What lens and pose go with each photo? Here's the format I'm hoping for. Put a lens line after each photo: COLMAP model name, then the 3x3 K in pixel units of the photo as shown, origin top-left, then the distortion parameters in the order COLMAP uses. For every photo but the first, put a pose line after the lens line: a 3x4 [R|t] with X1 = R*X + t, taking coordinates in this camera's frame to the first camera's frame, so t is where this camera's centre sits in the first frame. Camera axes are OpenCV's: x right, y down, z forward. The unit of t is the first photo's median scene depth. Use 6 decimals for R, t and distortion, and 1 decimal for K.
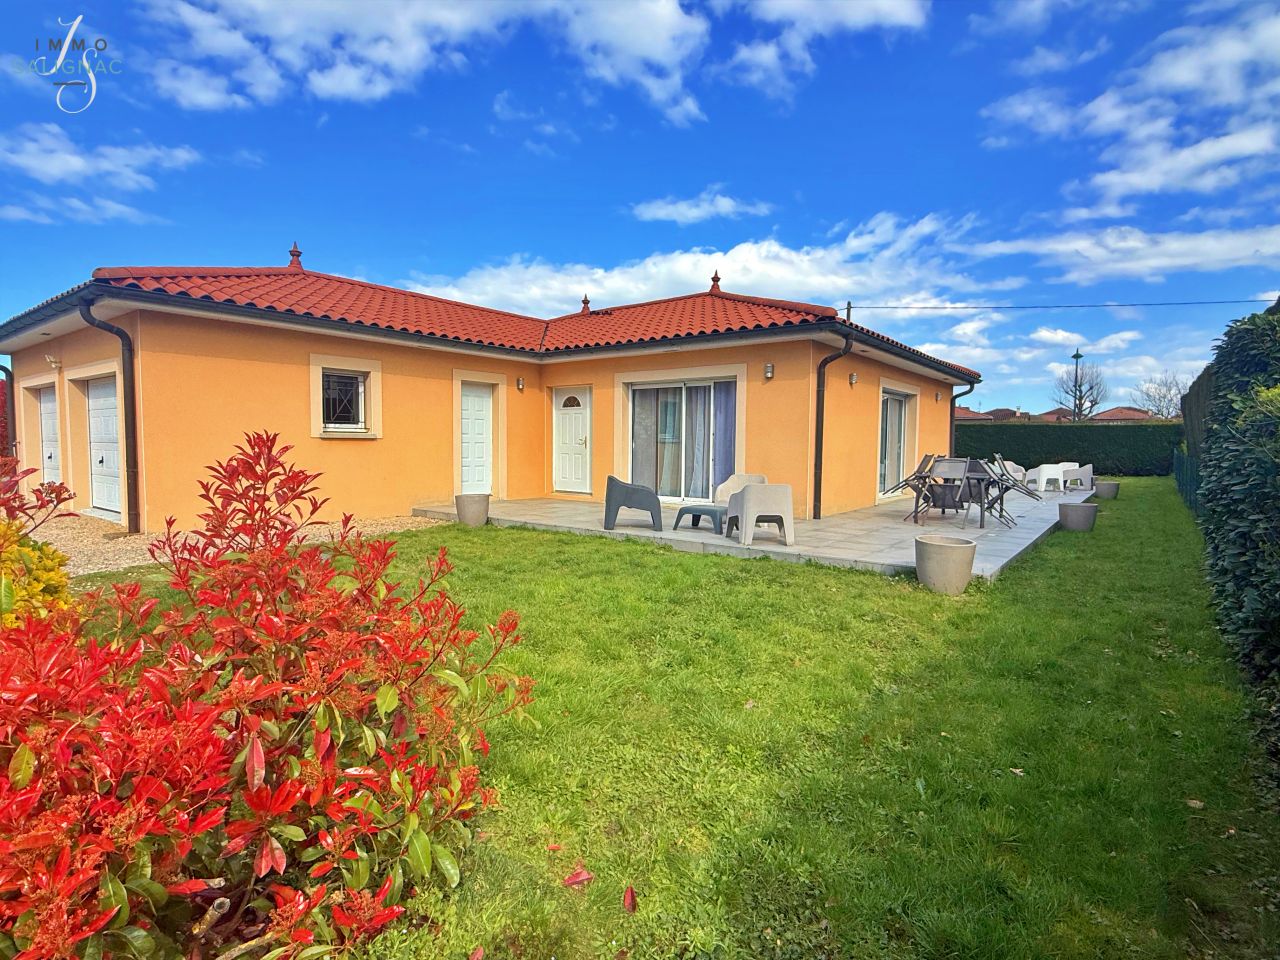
lens RADIAL K [[662.3, 0, 634.7], [0, 662.3, 482.4], [0, 0, 1]] dist [0.000478, -0.000185]
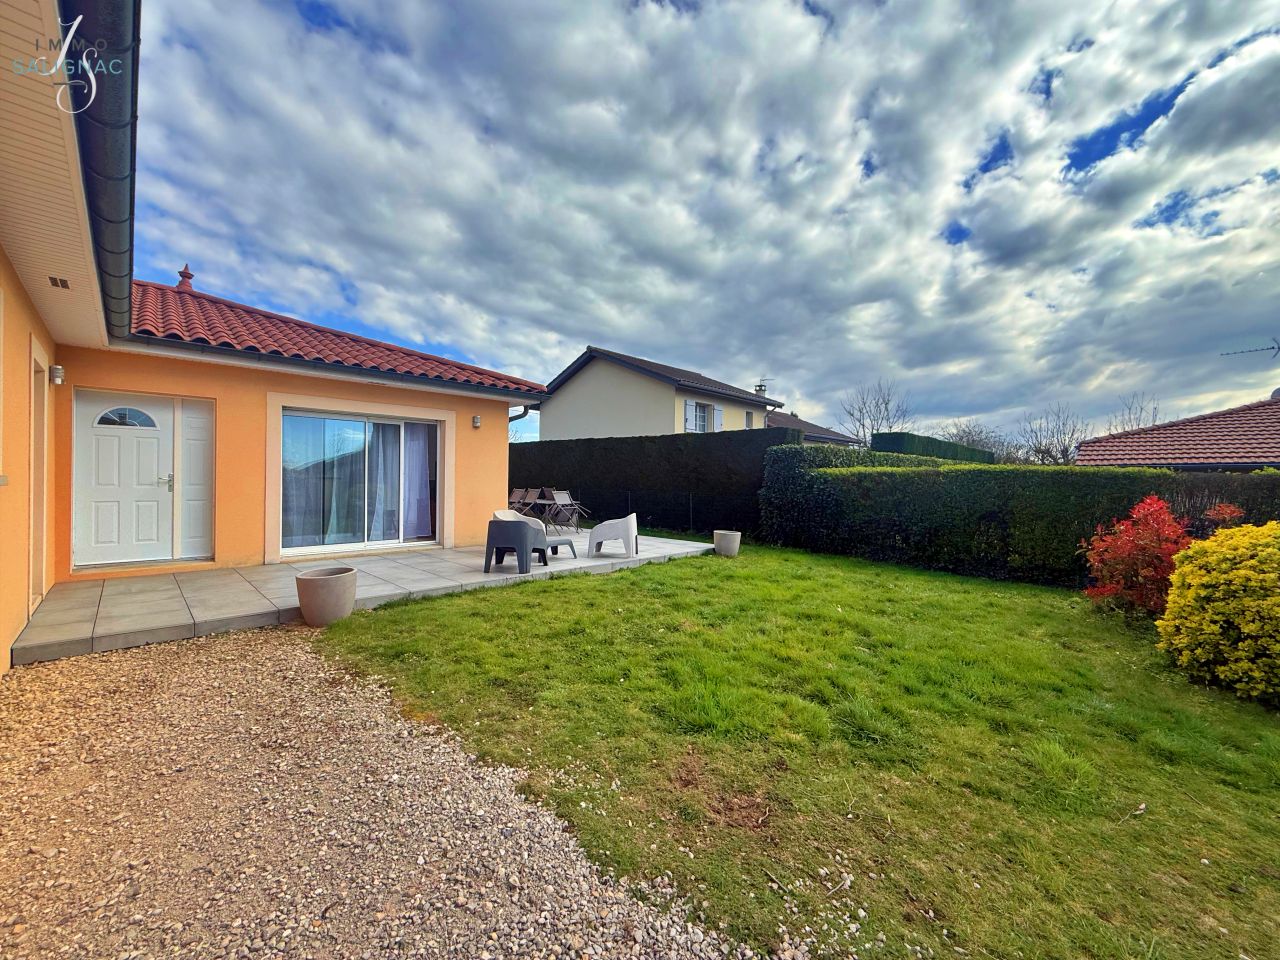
lens RADIAL K [[510.3, 0, 637.8], [0, 510.3, 481.3], [0, 0, 1]] dist [-0.000467, -0.000177]
pose [[0.130434, -0.016646, 0.991317, -0.583185], [0.045315, 0.998914, 0.010811, -0.051817], [-0.990421, 0.043511, 0.131047, 0.534356]]
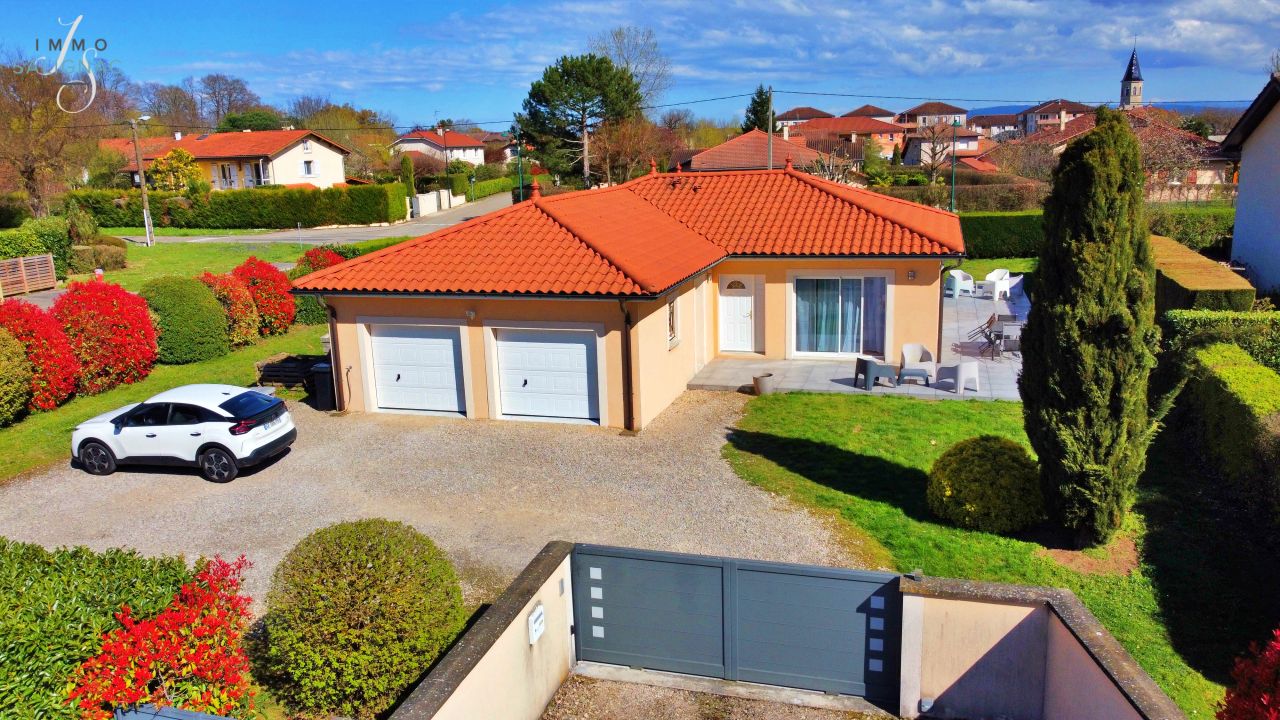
lens RADIAL K [[970.0, 0, 640.0], [0, 970.0, 360.0], [0, 0, 1]] dist [0.002157, -0.002287]
pose [[0.935132, -0.118702, 0.333823, -1.090976], [0.064815, 0.983621, 0.168195, -0.361636], [-0.348320, -0.135648, 0.927509, -0.887705]]
